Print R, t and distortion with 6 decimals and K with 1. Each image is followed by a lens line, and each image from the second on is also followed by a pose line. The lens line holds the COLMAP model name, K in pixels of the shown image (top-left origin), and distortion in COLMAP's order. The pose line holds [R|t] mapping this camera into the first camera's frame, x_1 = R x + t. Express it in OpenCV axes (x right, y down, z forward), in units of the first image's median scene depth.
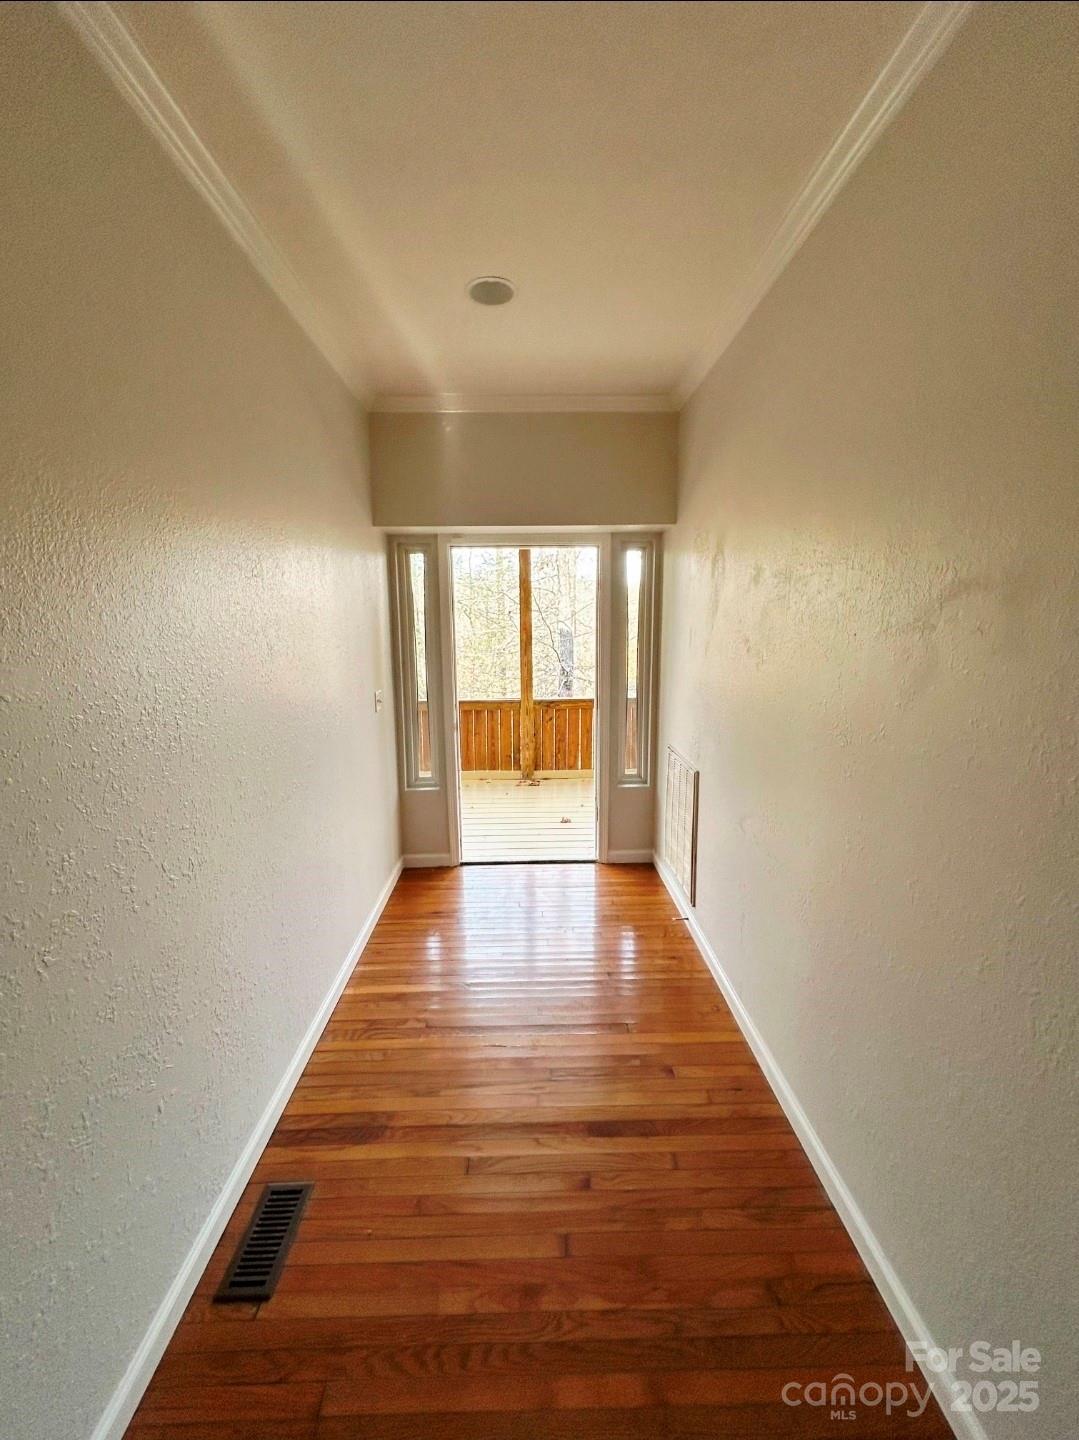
lens RADIAL K [[588.2, 0, 540.2], [0, 588.2, 718.4], [0, 0, 1]] dist [-0.000378, -0.000009]
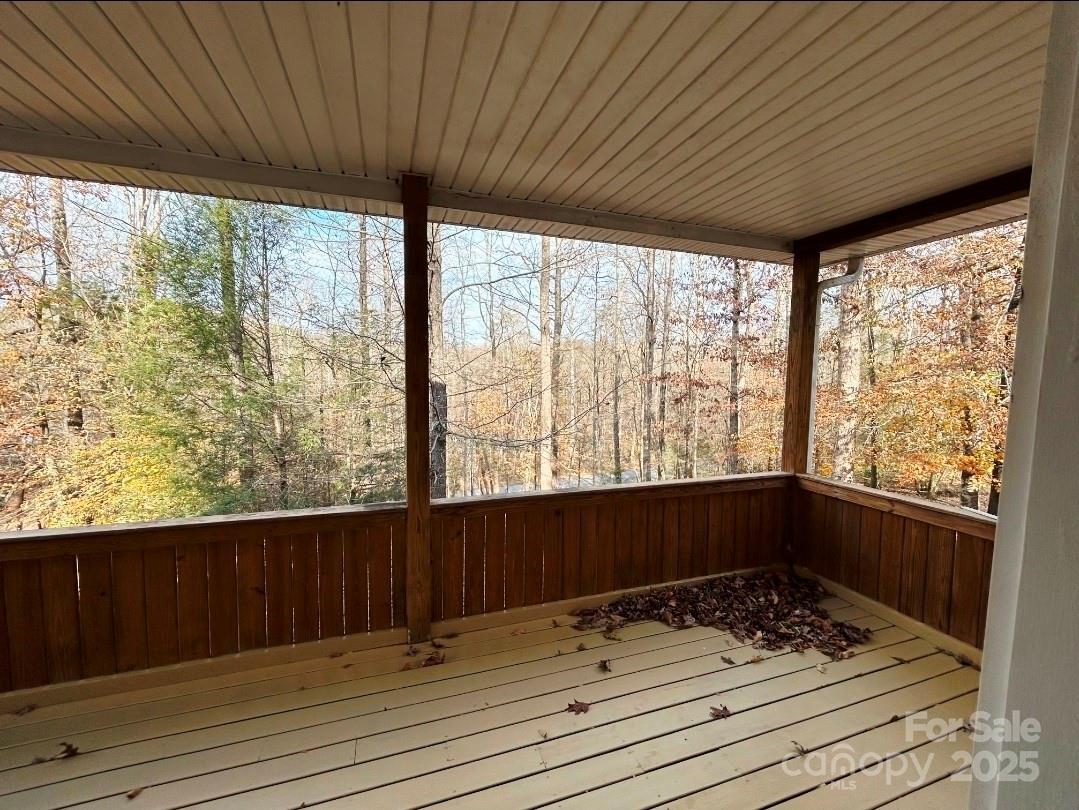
lens RADIAL K [[440.8, 0, 539.0], [0, 440.8, 404.0], [0, 0, 1]] dist [-0.000378, -0.000009]
pose [[0.951432, -0.004919, 0.307818, -0.042469], [0.033324, 0.995643, -0.087090, -0.089429], [-0.306049, 0.093118, 0.947451, 0.527334]]
